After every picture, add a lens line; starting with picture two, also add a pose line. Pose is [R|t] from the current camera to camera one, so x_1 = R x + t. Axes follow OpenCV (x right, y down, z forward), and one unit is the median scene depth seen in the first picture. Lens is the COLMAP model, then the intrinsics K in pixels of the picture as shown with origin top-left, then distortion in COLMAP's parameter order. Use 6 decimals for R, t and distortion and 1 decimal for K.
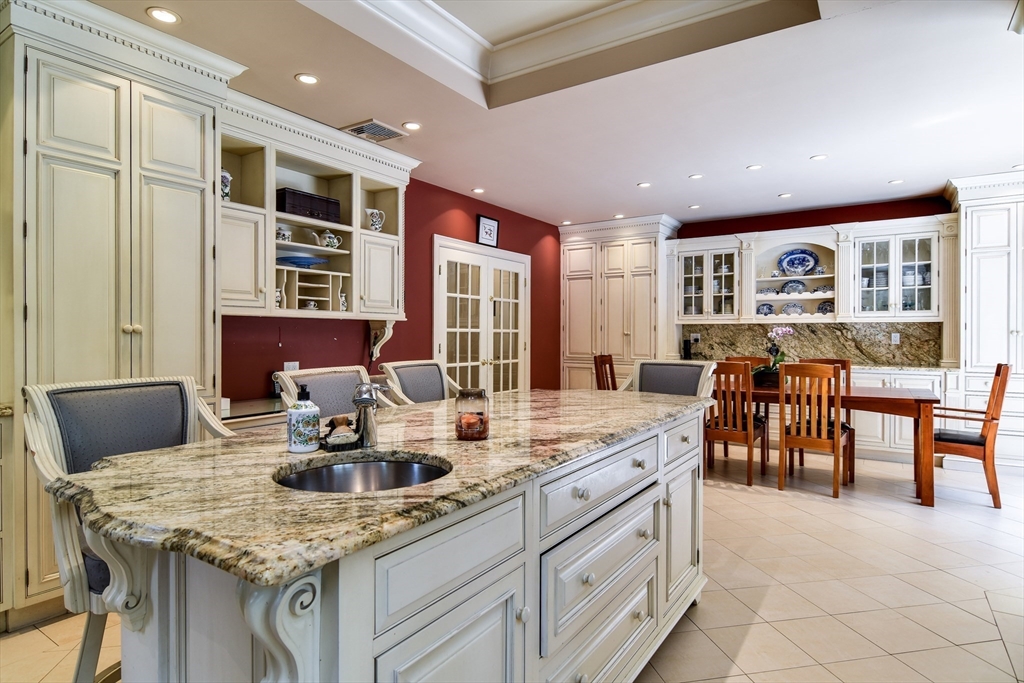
lens RADIAL K [[551.0, 0, 511.3], [0, 551.0, 337.7], [0, 0, 1]] dist [-0.002736, -0.001990]
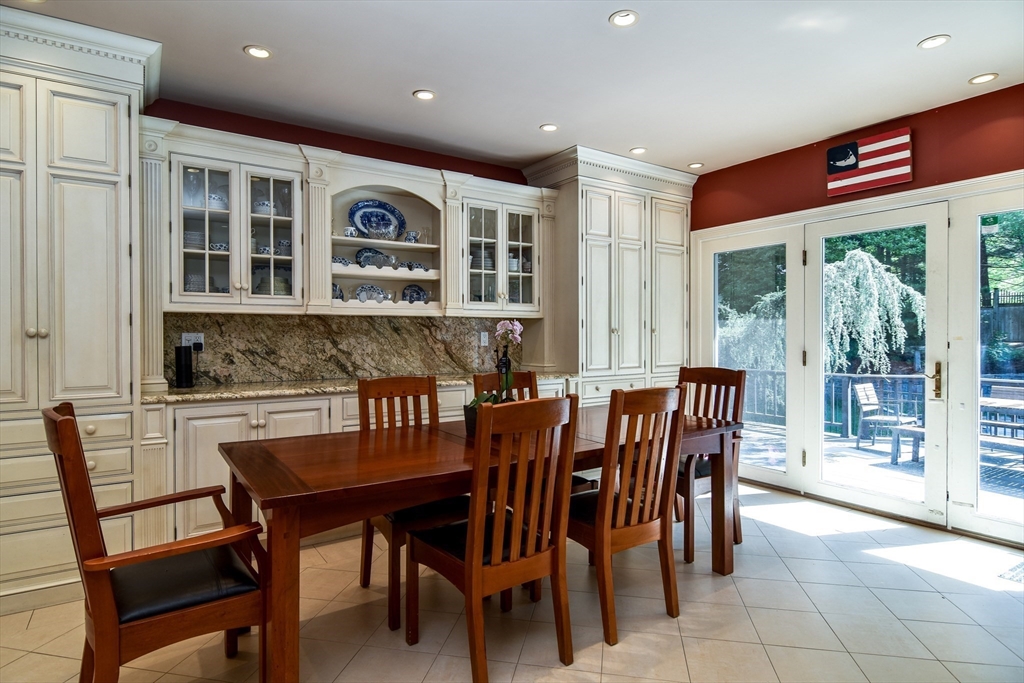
lens RADIAL K [[551.0, 0, 511.9], [0, 551.0, 338.0], [0, 0, 1]] dist [-0.002736, -0.001990]
pose [[0.385665, -0.009448, 0.922590, -0.005317], [0.008204, 0.999943, 0.006811, -0.004296], [-0.922602, 0.004942, 0.385721, 0.622260]]
